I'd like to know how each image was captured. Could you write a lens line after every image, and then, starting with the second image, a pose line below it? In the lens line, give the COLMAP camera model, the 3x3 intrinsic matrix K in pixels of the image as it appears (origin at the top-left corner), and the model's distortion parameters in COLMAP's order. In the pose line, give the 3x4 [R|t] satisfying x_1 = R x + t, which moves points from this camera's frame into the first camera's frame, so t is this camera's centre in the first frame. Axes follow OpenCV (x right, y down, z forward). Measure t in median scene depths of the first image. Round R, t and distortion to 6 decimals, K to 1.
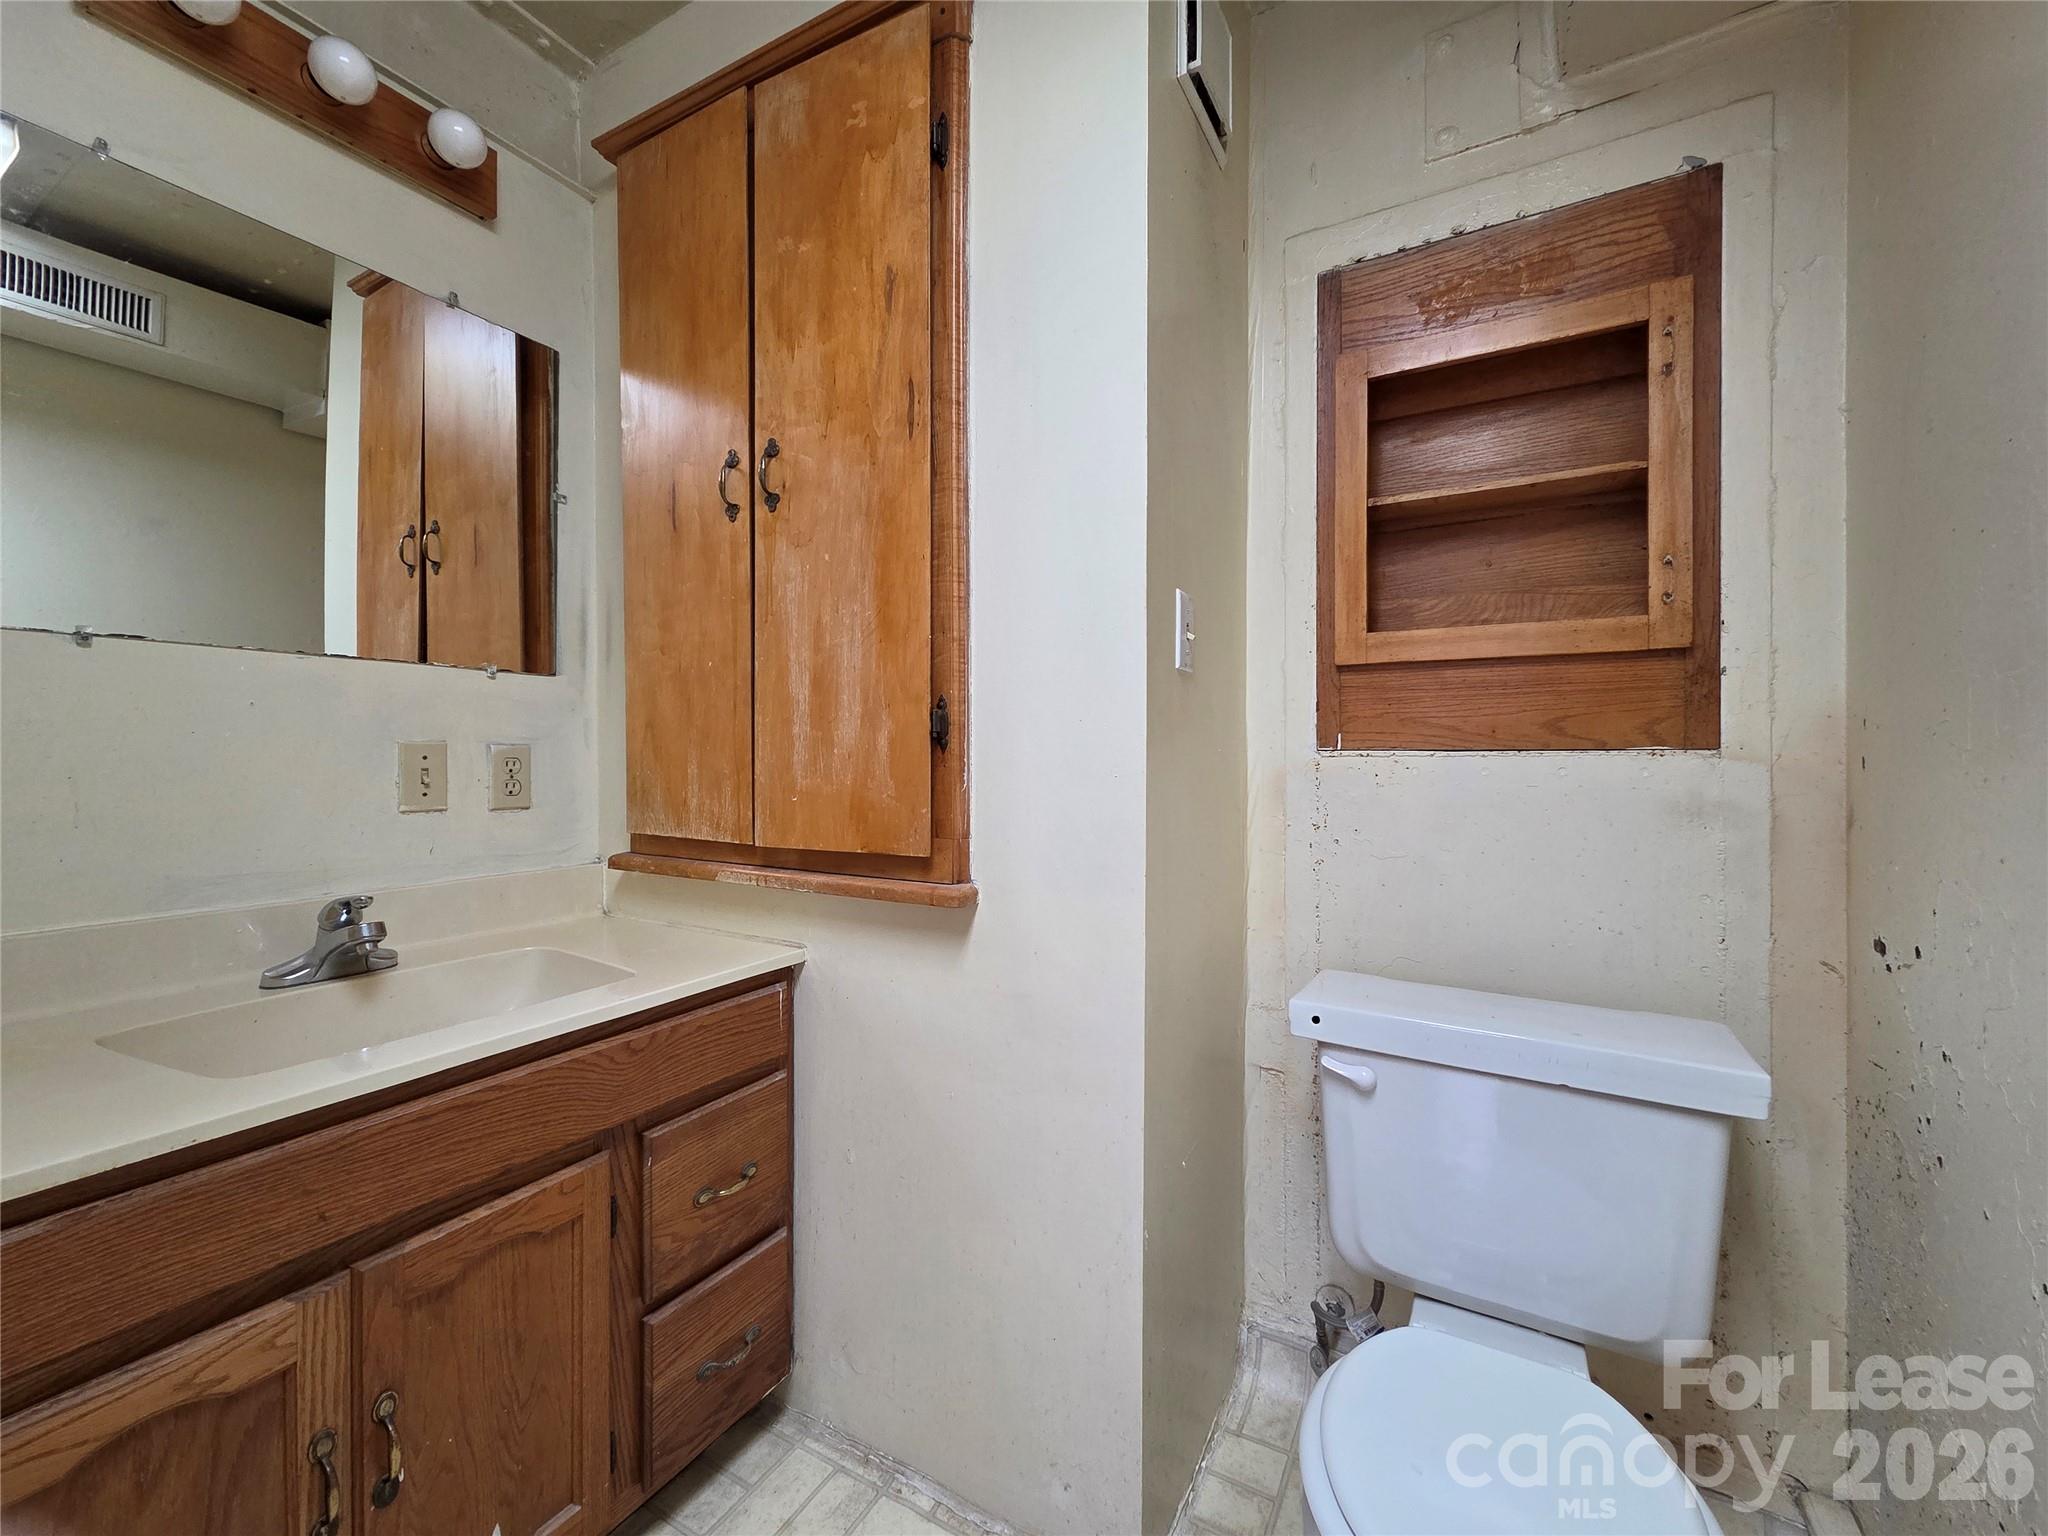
lens RADIAL K [[833.4, 0, 1022.6], [0, 833.4, 762.5], [0, 0, 1]] dist [0.005017, -0.000874]
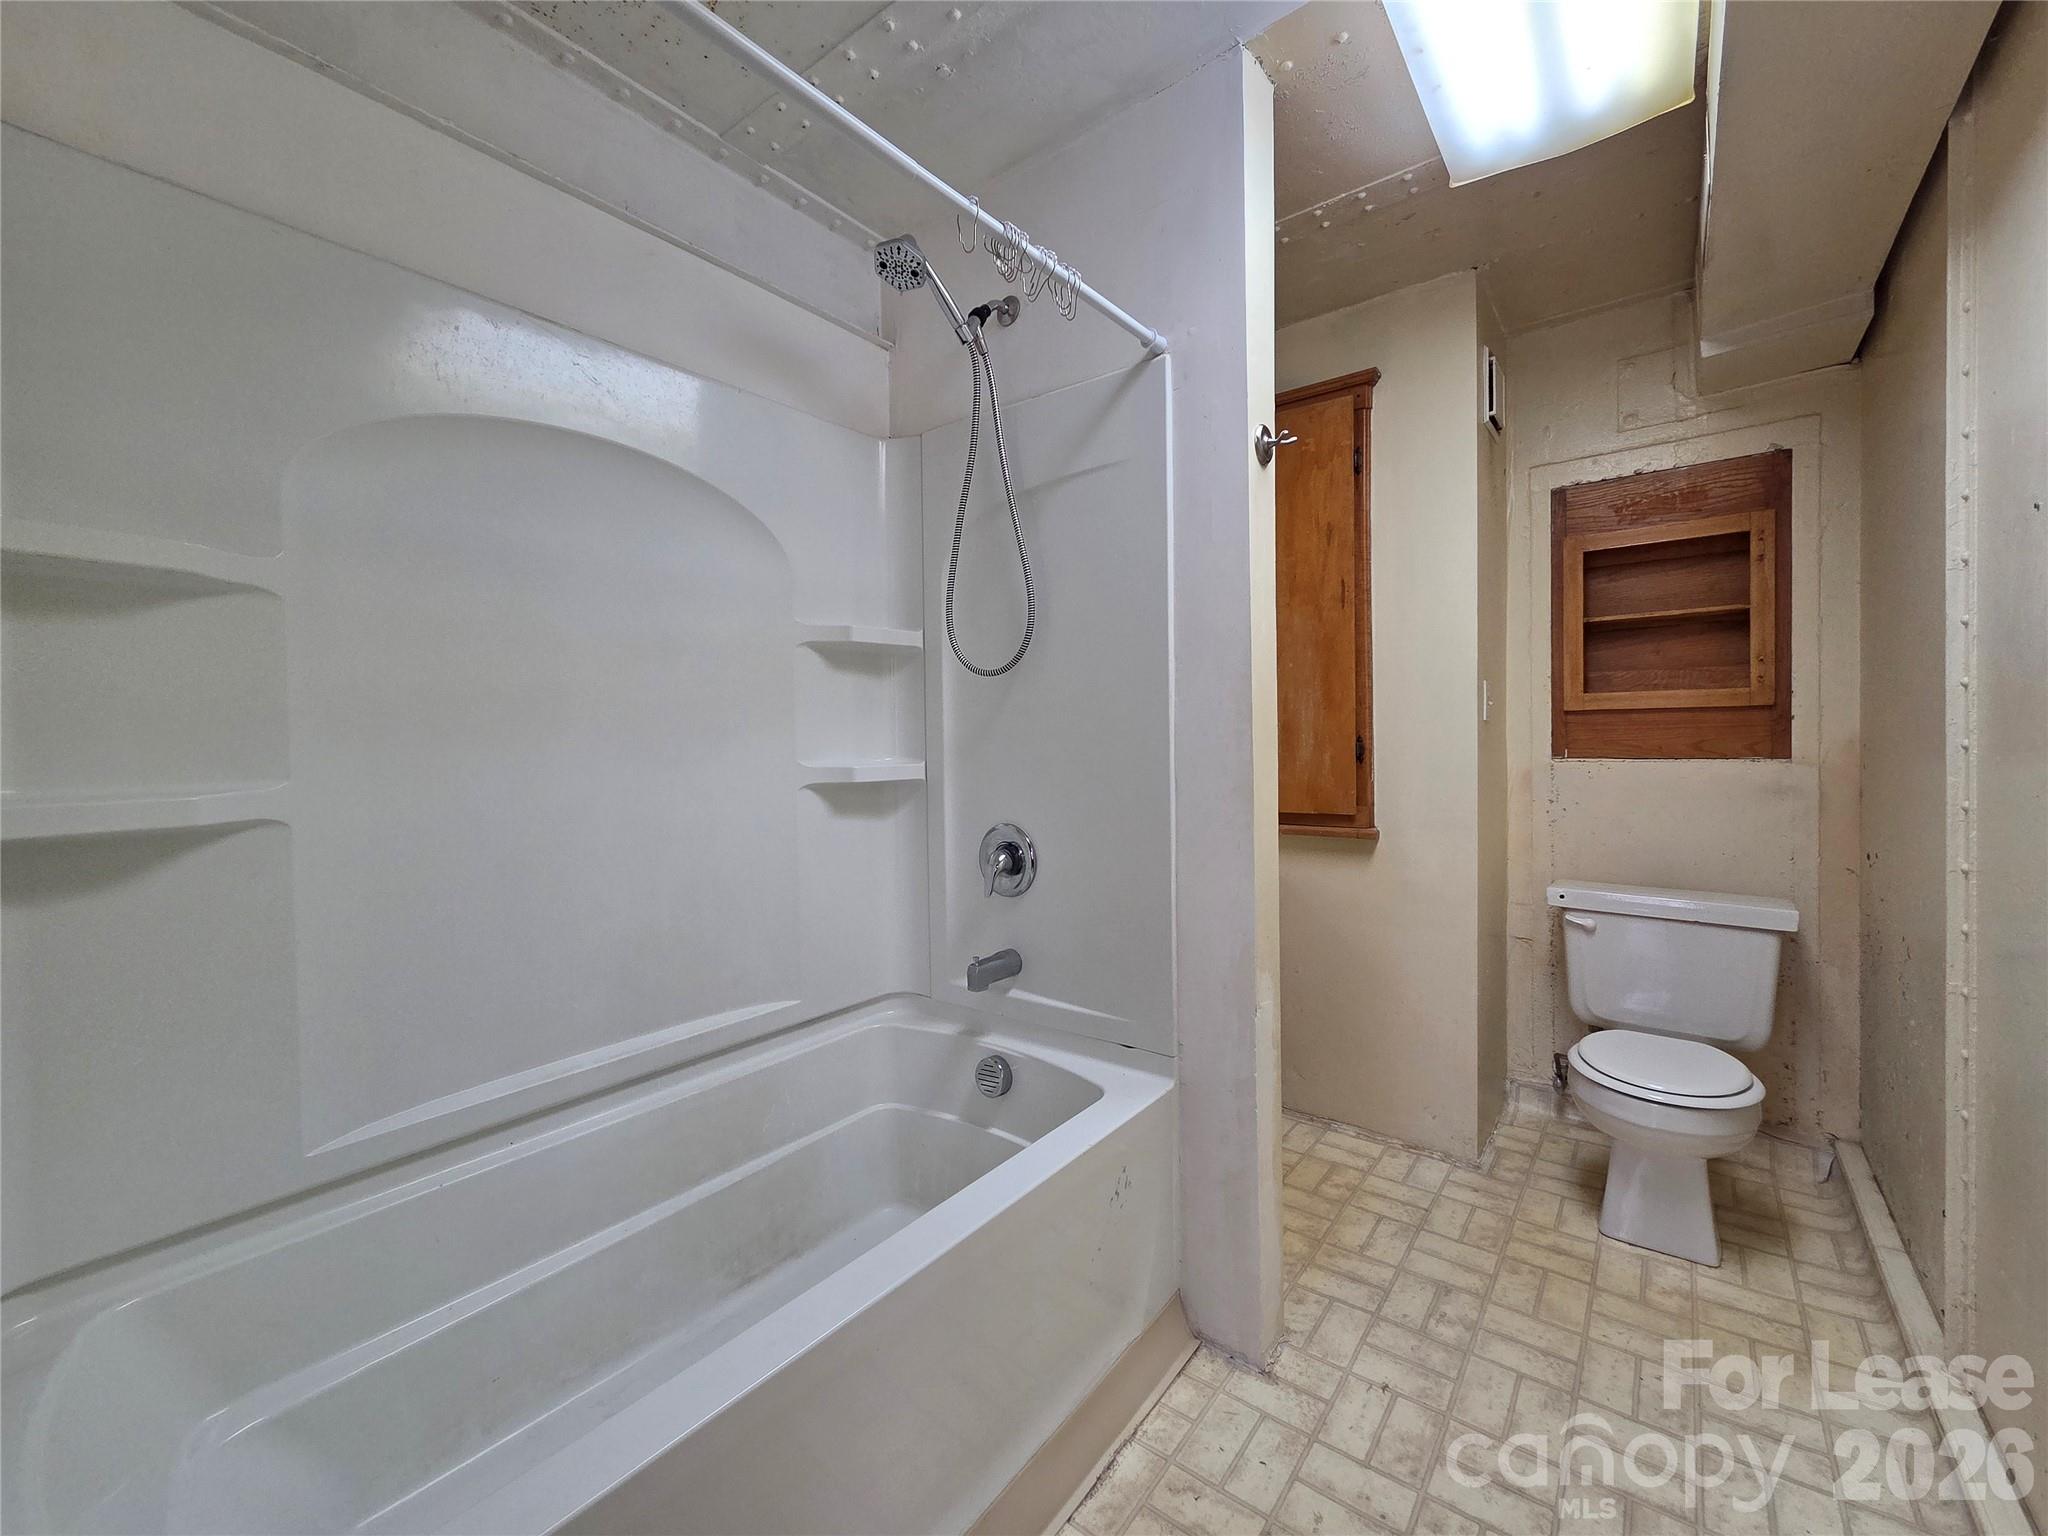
lens RADIAL K [[833.4, 0, 1025.6], [0, 833.4, 758.6], [0, 0, 1]] dist [0.005017, -0.000874]
pose [[0.989685, -0.009167, -0.142967, -0.600892], [0.010831, 0.999882, 0.010862, -0.053630], [0.142850, -0.012298, 0.989668, -1.101465]]
